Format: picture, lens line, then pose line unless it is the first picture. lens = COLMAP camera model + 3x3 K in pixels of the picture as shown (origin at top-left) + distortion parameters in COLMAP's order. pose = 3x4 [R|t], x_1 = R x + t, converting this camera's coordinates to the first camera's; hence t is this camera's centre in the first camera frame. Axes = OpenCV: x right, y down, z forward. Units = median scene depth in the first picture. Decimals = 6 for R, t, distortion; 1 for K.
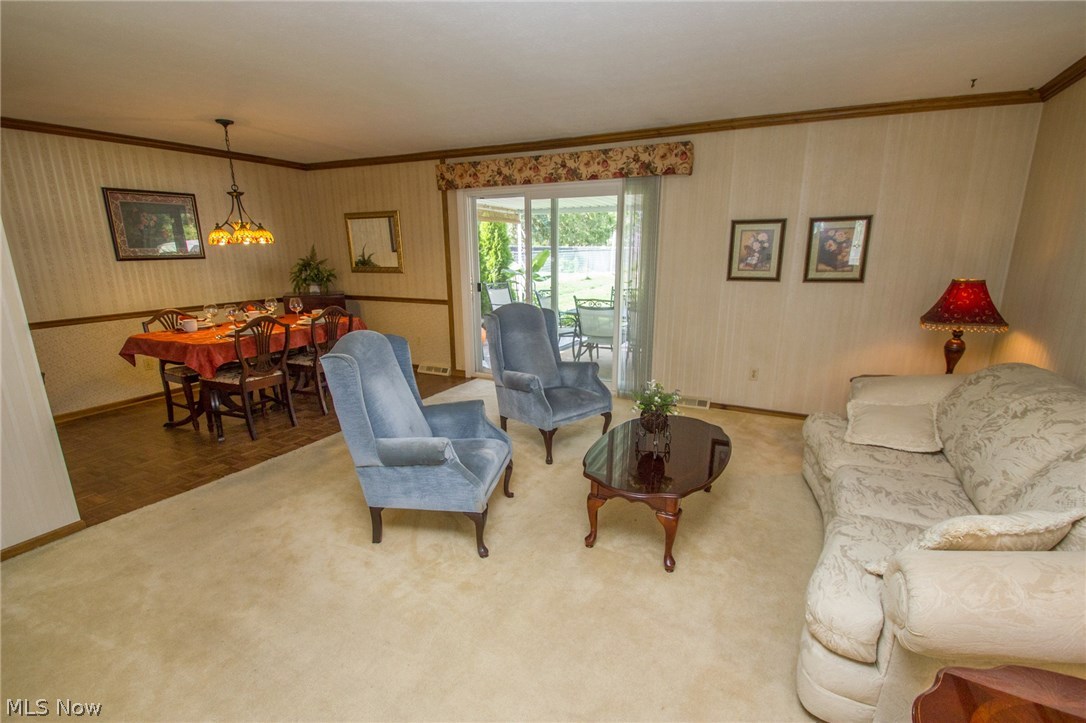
lens RADIAL K [[506.0, 0, 546.0], [0, 506.0, 383.1], [0, 0, 1]] dist [0.021569, -0.021227]
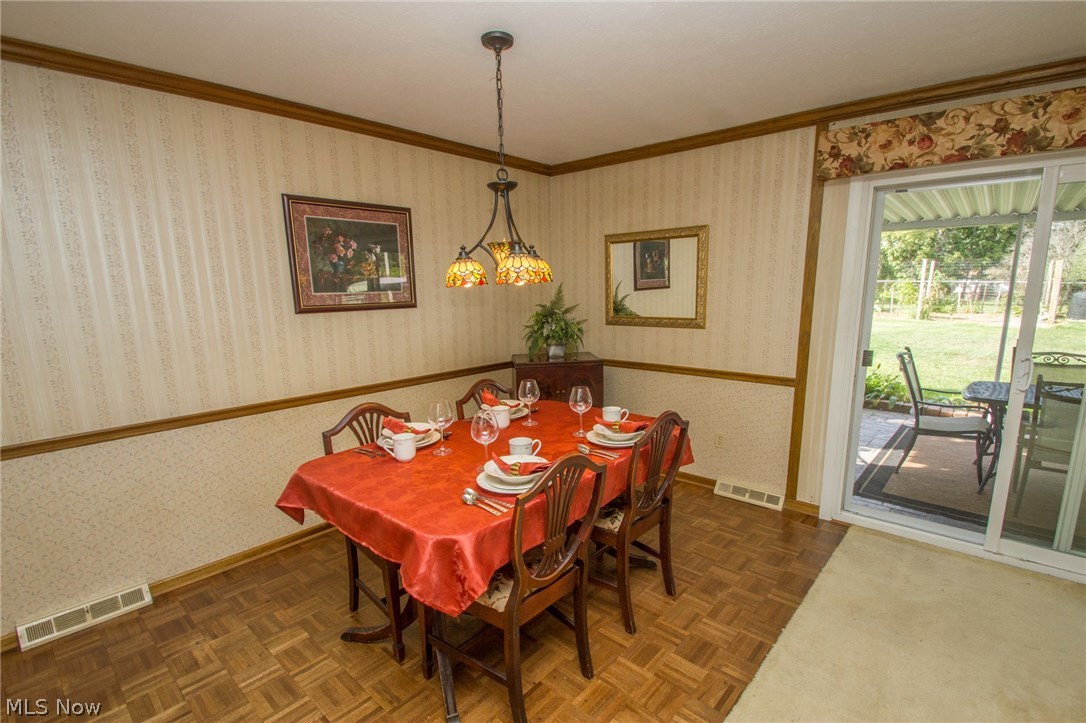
lens RADIAL K [[506.0, 0, 546.0], [0, 506.0, 383.1], [0, 0, 1]] dist [0.021569, -0.021227]
pose [[0.965974, 0.039259, -0.255643, -0.404177], [-0.055987, 0.996717, -0.058485, -0.141908], [0.252507, 0.070808, 0.965001, 0.505289]]
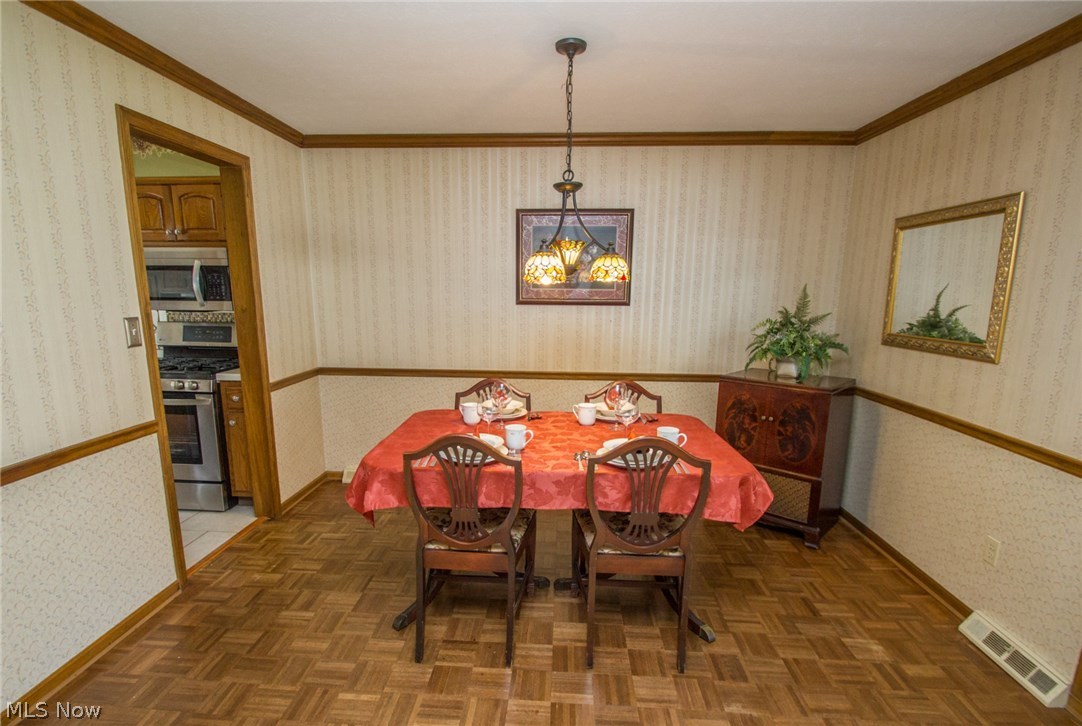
lens RADIAL K [[535.7, 0, 534.1], [0, 535.7, 396.3], [0, 0, 1]] dist [0.002912, -0.009787]
pose [[0.389969, 0.192291, -0.900527, -0.081446], [-0.247343, 0.963887, 0.098710, -0.198832], [0.886987, 0.184245, 0.423448, 0.728320]]
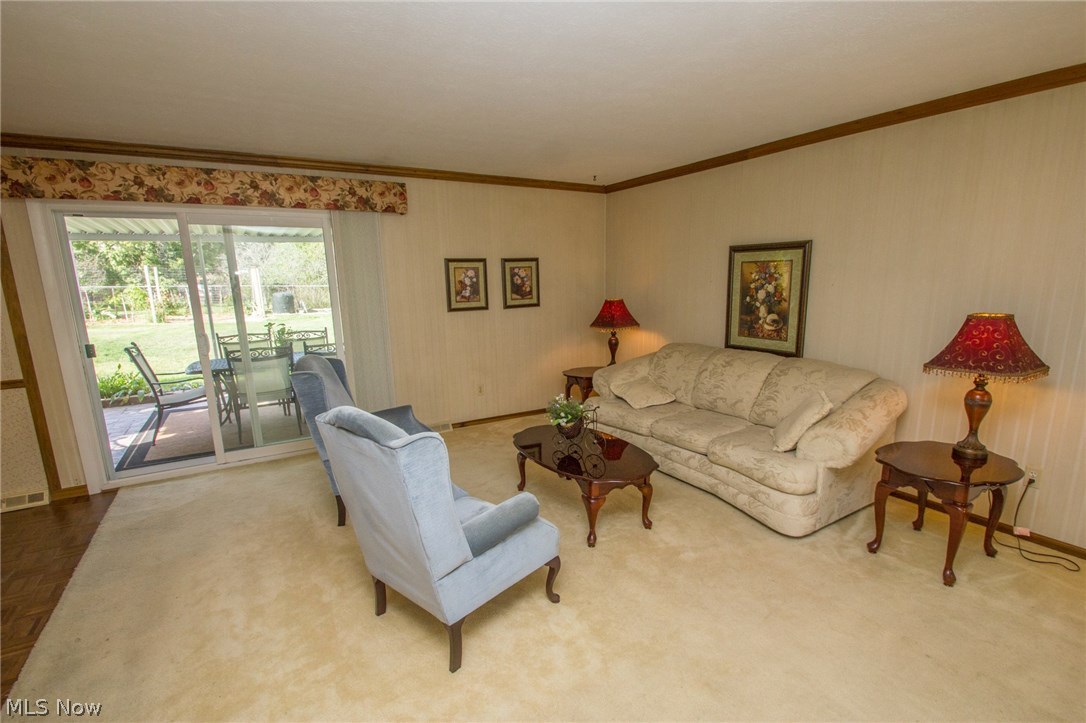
lens RADIAL K [[507.5, 0, 559.2], [0, 507.5, 386.1], [0, 0, 1]] dist [-0.024050, -0.000441]
pose [[0.510499, -0.185636, 0.839601, -0.459696], [0.233178, 0.969718, 0.072626, -0.066648], [-0.827659, 0.158701, 0.538326, 0.224042]]
